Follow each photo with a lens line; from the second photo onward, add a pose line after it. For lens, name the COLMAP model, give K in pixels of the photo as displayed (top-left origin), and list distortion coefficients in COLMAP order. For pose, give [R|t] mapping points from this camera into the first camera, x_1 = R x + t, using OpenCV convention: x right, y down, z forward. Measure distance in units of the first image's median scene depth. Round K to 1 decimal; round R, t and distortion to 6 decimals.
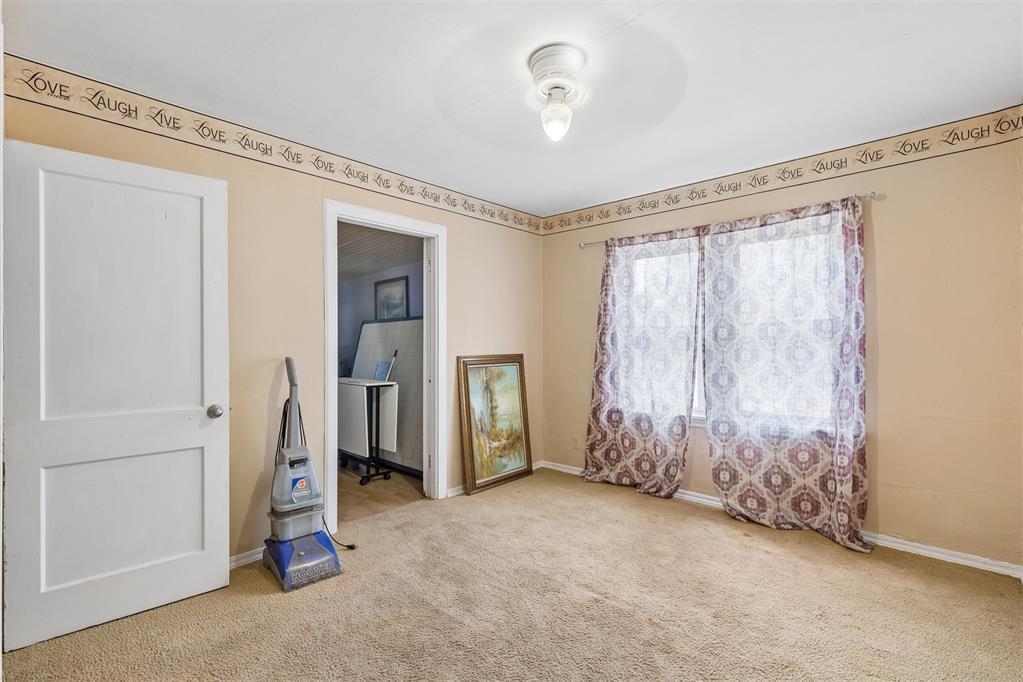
lens RADIAL K [[463.2, 0, 515.2], [0, 463.2, 340.9], [0, 0, 1]] dist [0.006875, -0.002796]
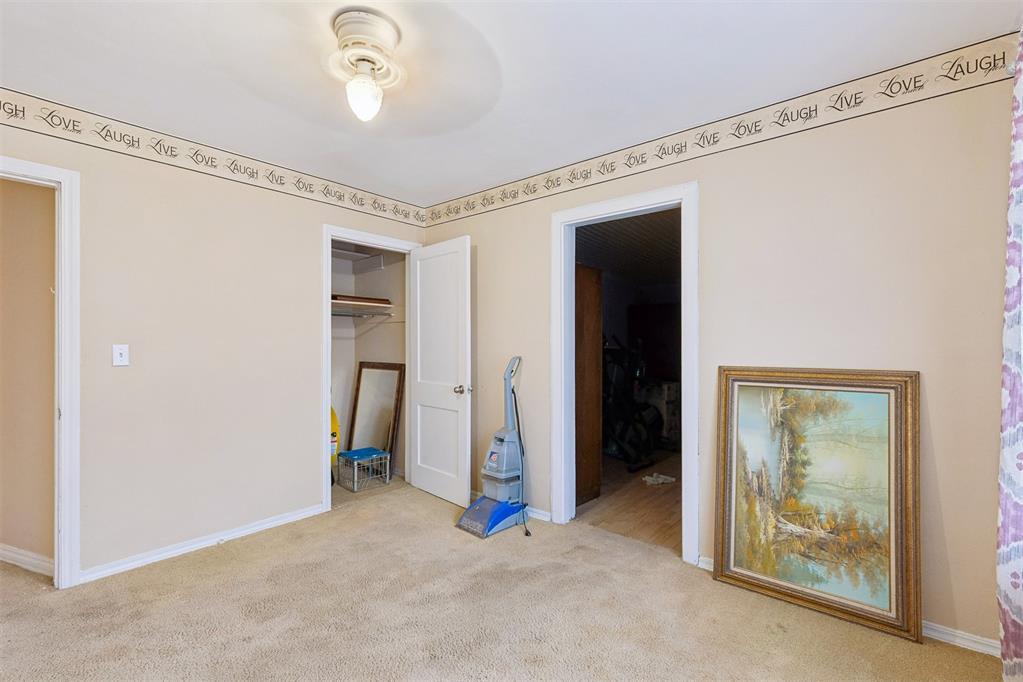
lens RADIAL K [[463.2, 0, 510.1], [0, 463.2, 345.7], [0, 0, 1]] dist [0.006875, -0.002796]
pose [[0.034217, 0.002846, -0.999410, 0.562902], [-0.002075, 0.999994, 0.002777, 0.002516], [0.999412, 0.001979, 0.034223, 0.713238]]
